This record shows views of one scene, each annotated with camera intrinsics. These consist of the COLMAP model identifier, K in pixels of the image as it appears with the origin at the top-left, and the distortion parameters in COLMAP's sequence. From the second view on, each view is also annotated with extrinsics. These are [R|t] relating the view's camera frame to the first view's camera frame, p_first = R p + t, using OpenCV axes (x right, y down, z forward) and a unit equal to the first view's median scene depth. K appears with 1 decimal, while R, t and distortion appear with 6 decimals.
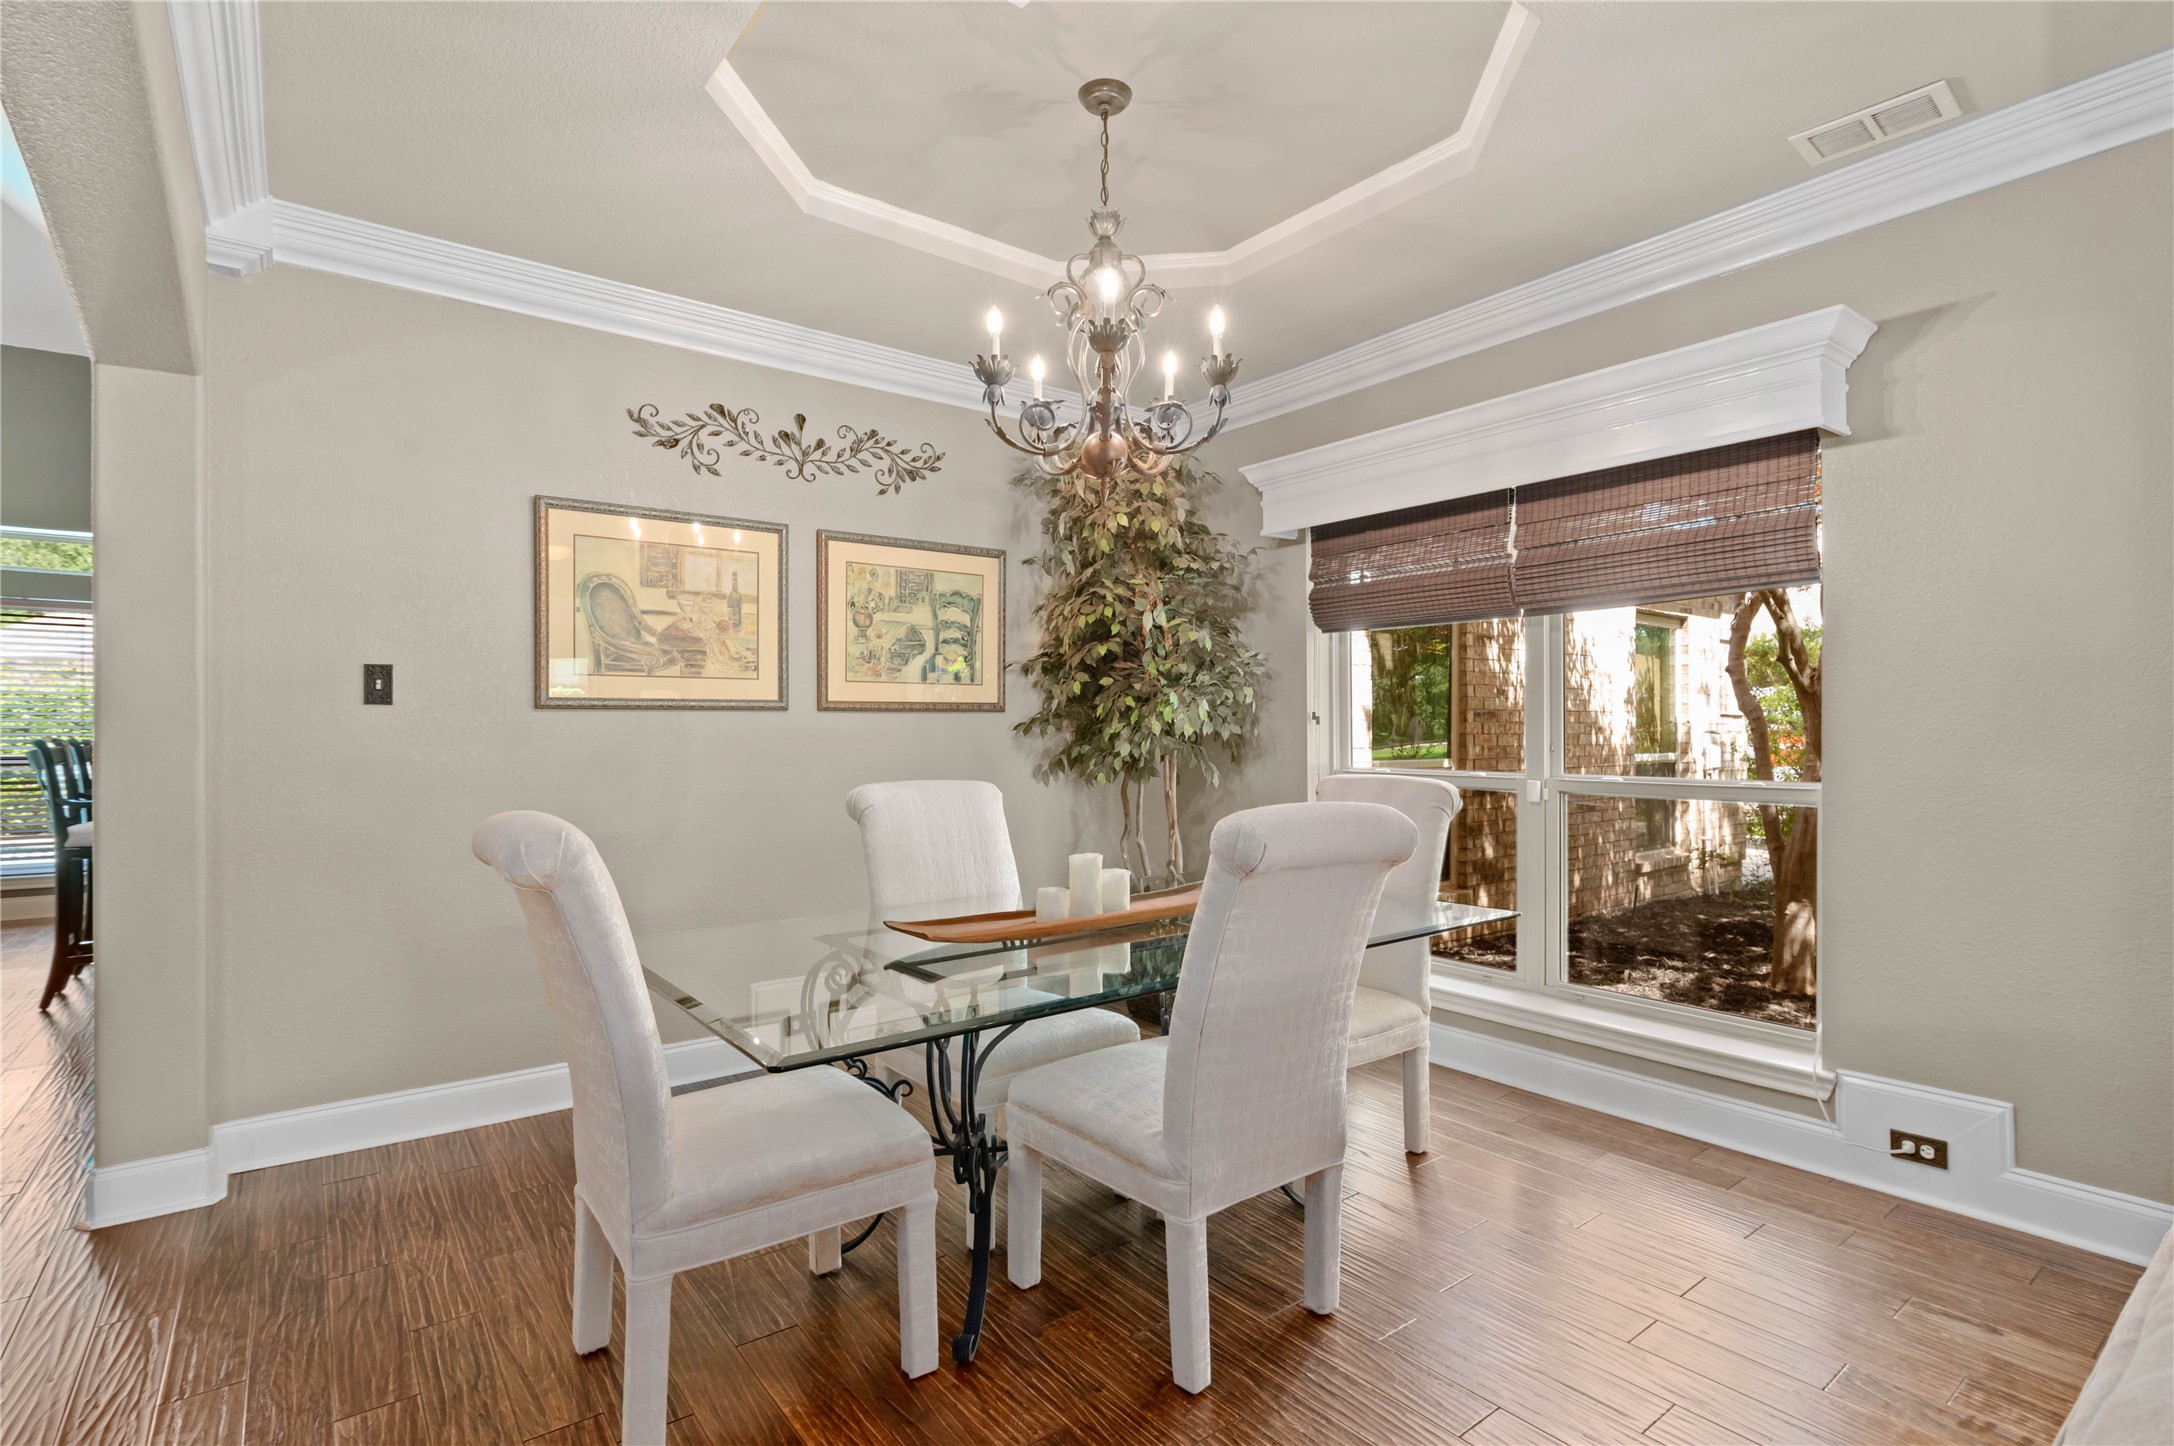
lens RADIAL K [[1034.1, 0, 1087.0], [0, 1034.1, 723.0], [0, 0, 1]] dist [0.023179, 0.000041]
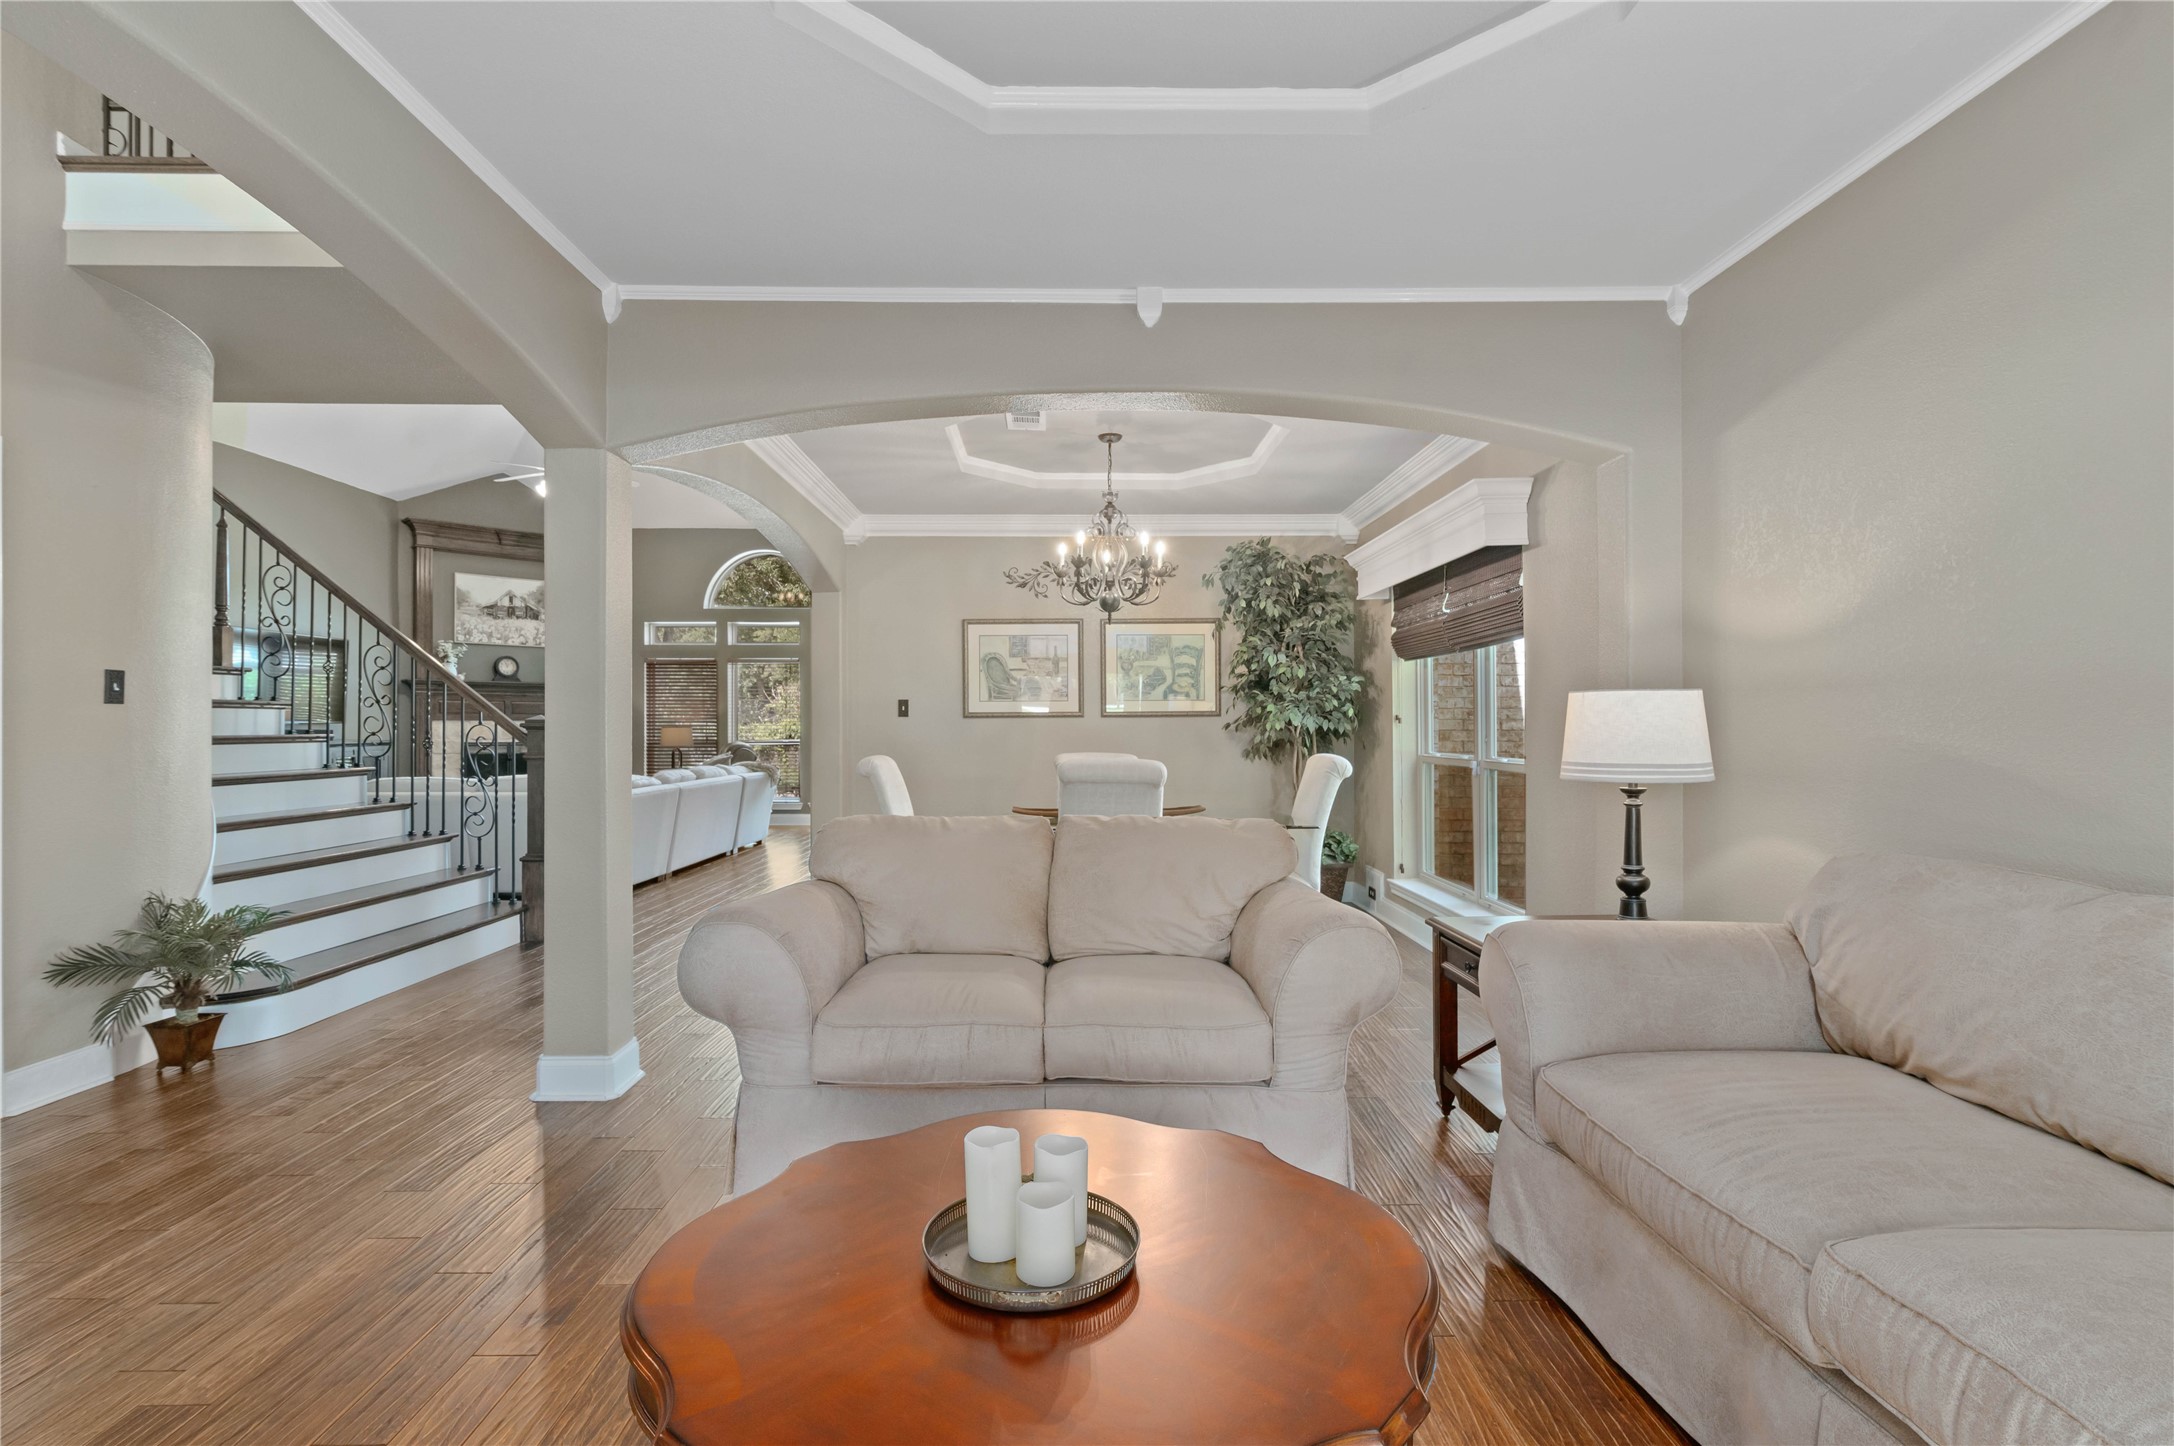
lens RADIAL K [[1034.1, 0, 1087.0], [0, 1034.1, 723.0], [0, 0, 1]] dist [0.023179, 0.000041]
pose [[0.806060, -0.003185, -0.591826, 0.767037], [0.003888, 0.999992, -0.000085, -0.001508], [0.591821, -0.002232, 0.806066, -0.469332]]
